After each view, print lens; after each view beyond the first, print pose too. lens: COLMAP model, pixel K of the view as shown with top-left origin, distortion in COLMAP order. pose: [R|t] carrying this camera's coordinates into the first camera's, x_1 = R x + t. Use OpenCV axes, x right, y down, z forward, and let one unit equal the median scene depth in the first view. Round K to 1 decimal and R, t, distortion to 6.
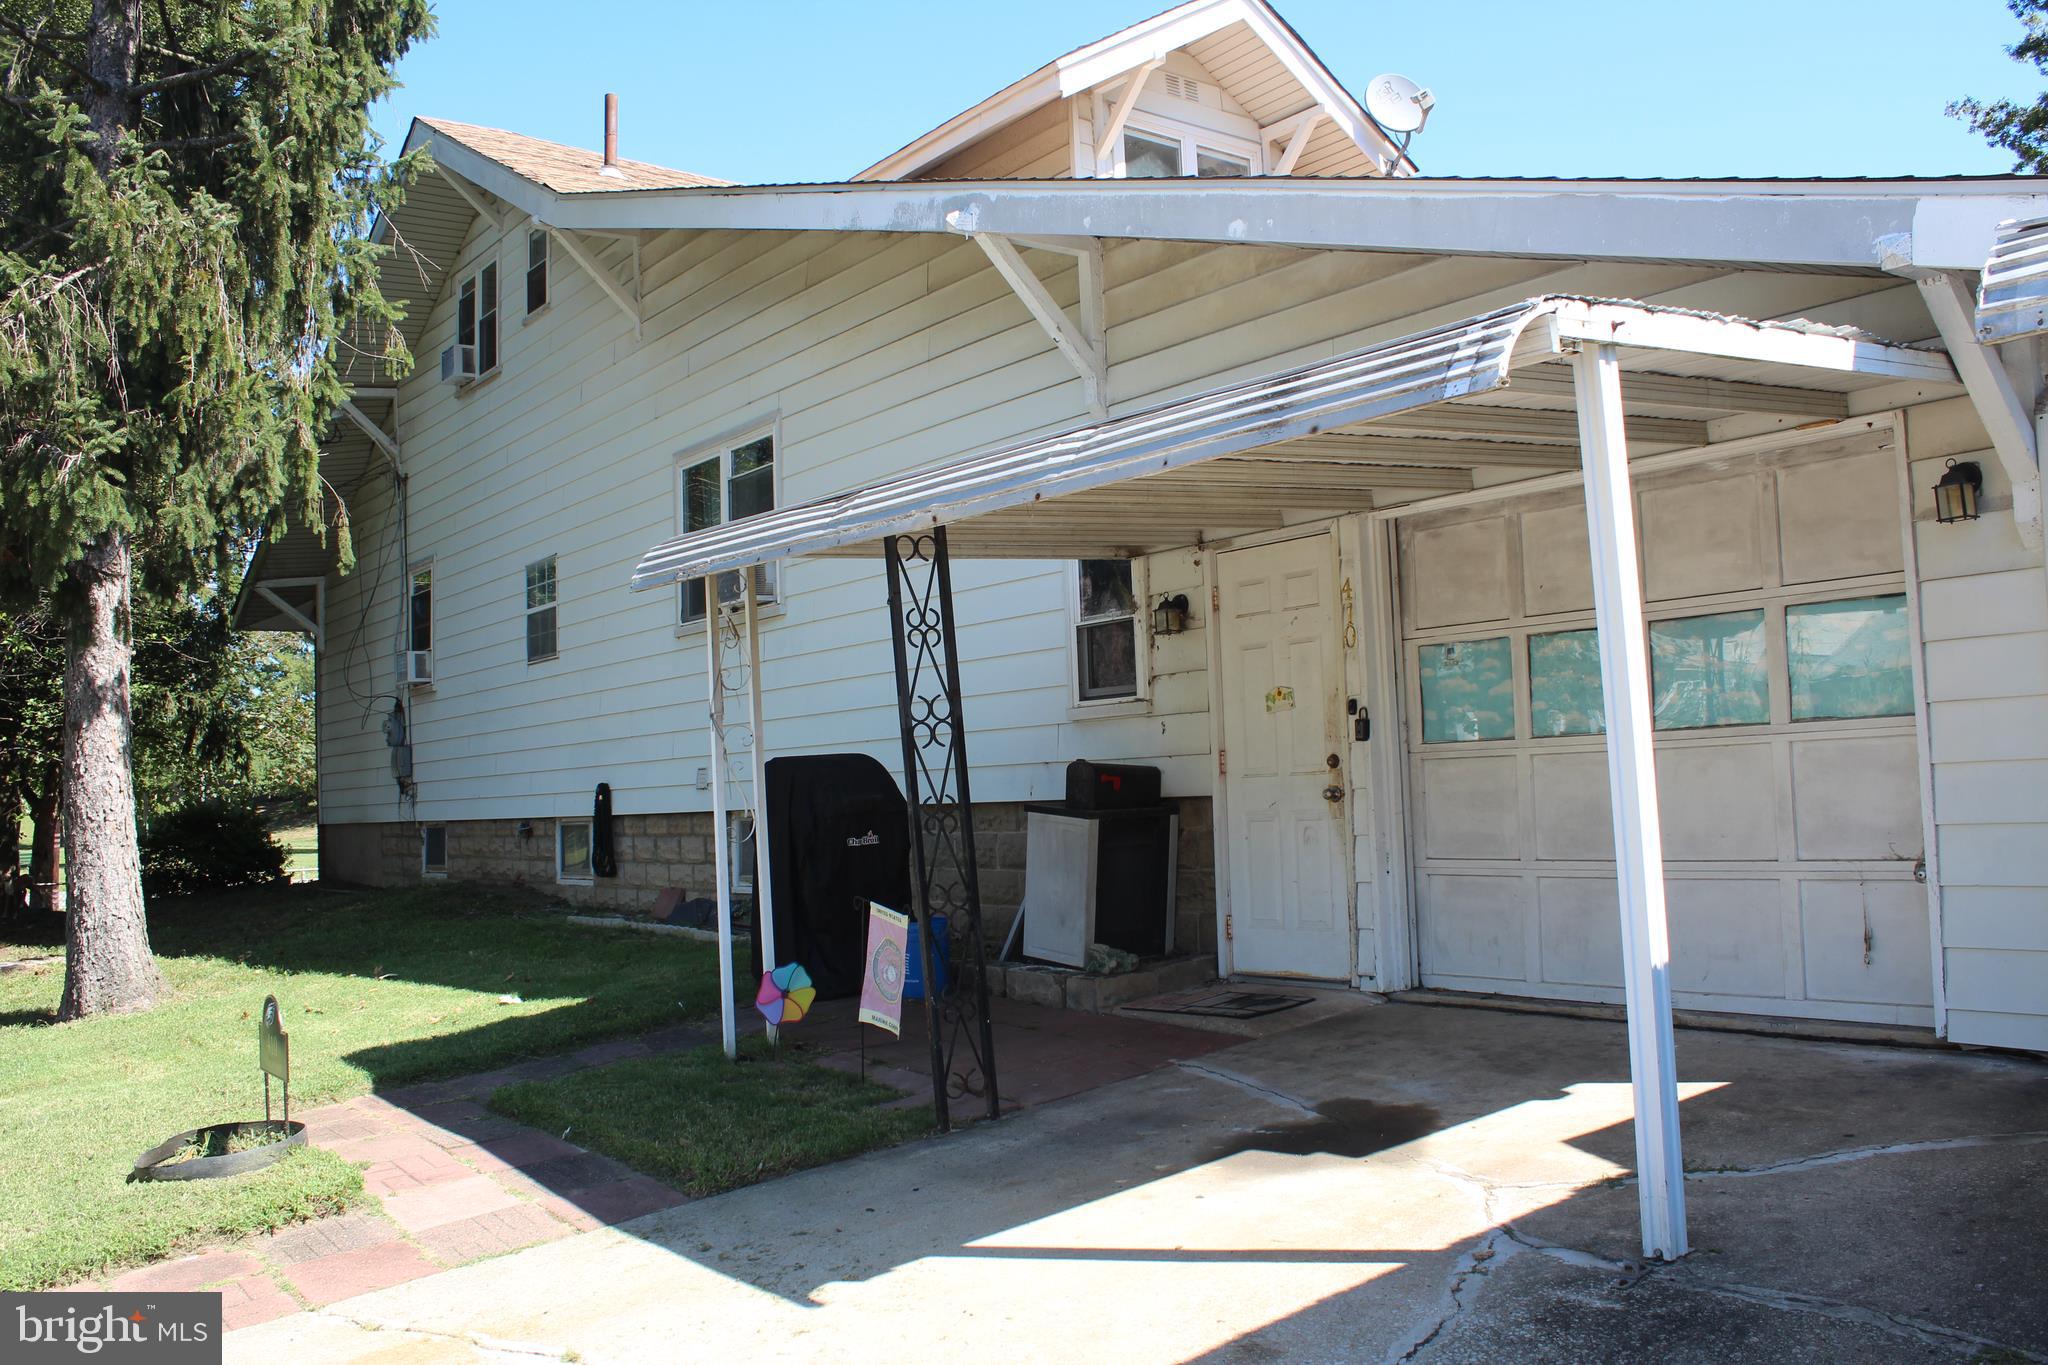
lens RADIAL K [[1768.7, 0, 1029.8], [0, 1768.7, 671.3], [0, 0, 1]] dist [-0.153978, 0.148172]
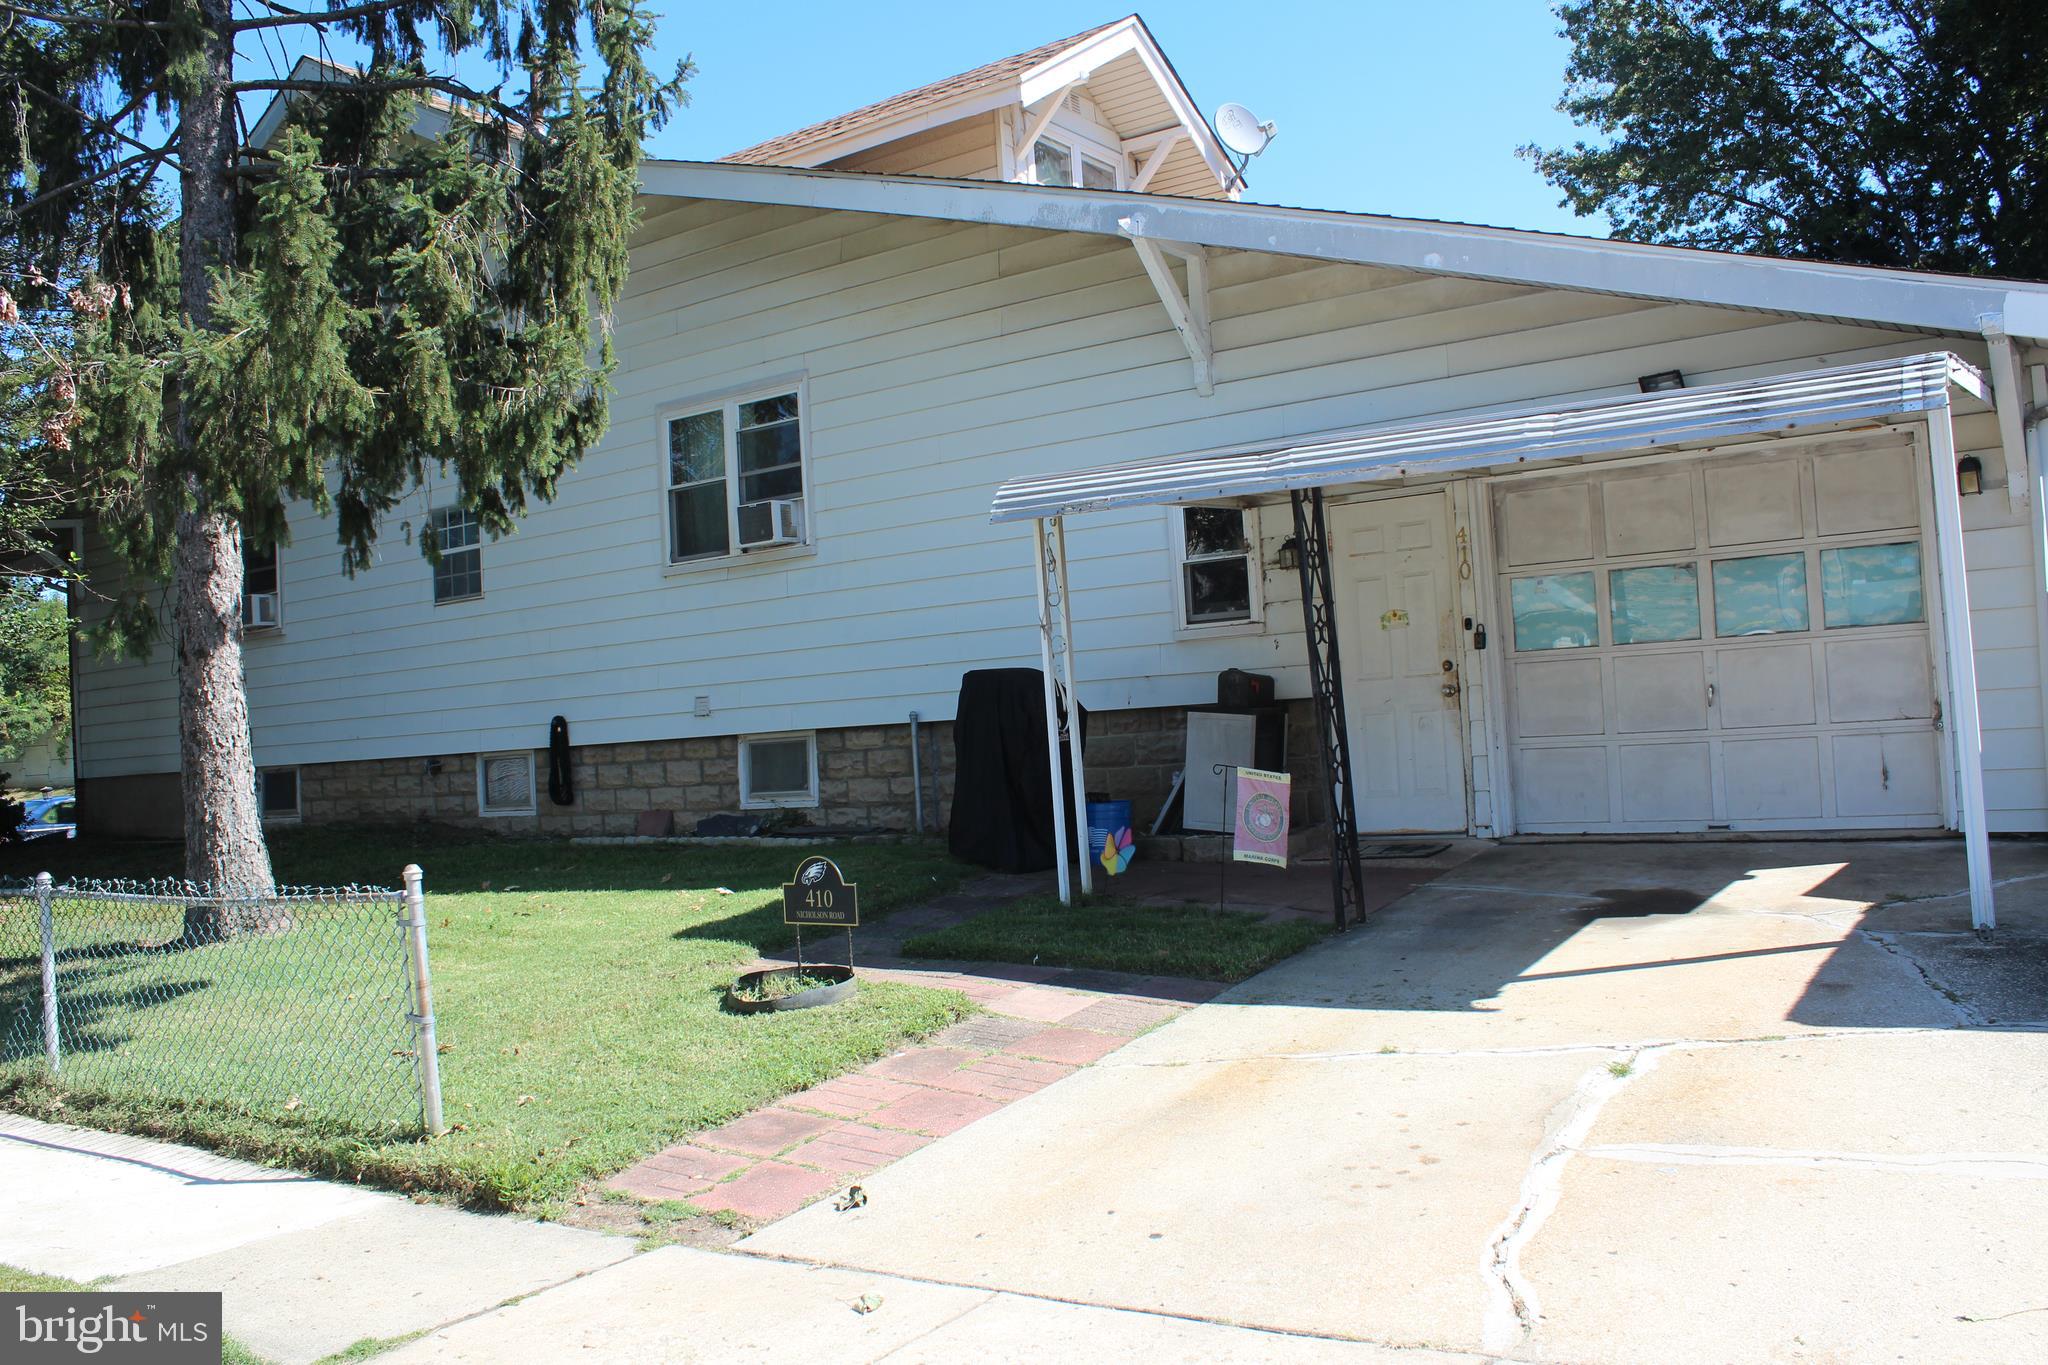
lens RADIAL K [[1768.7, 0, 1029.8], [0, 1768.7, 671.3], [0, 0, 1]] dist [-0.153978, 0.148172]
pose [[0.950078, -0.005504, 0.311964, -0.478353], [-0.000323, 0.999827, 0.018624, 0.027601], [-0.312013, -0.017795, 0.949911, -0.132892]]
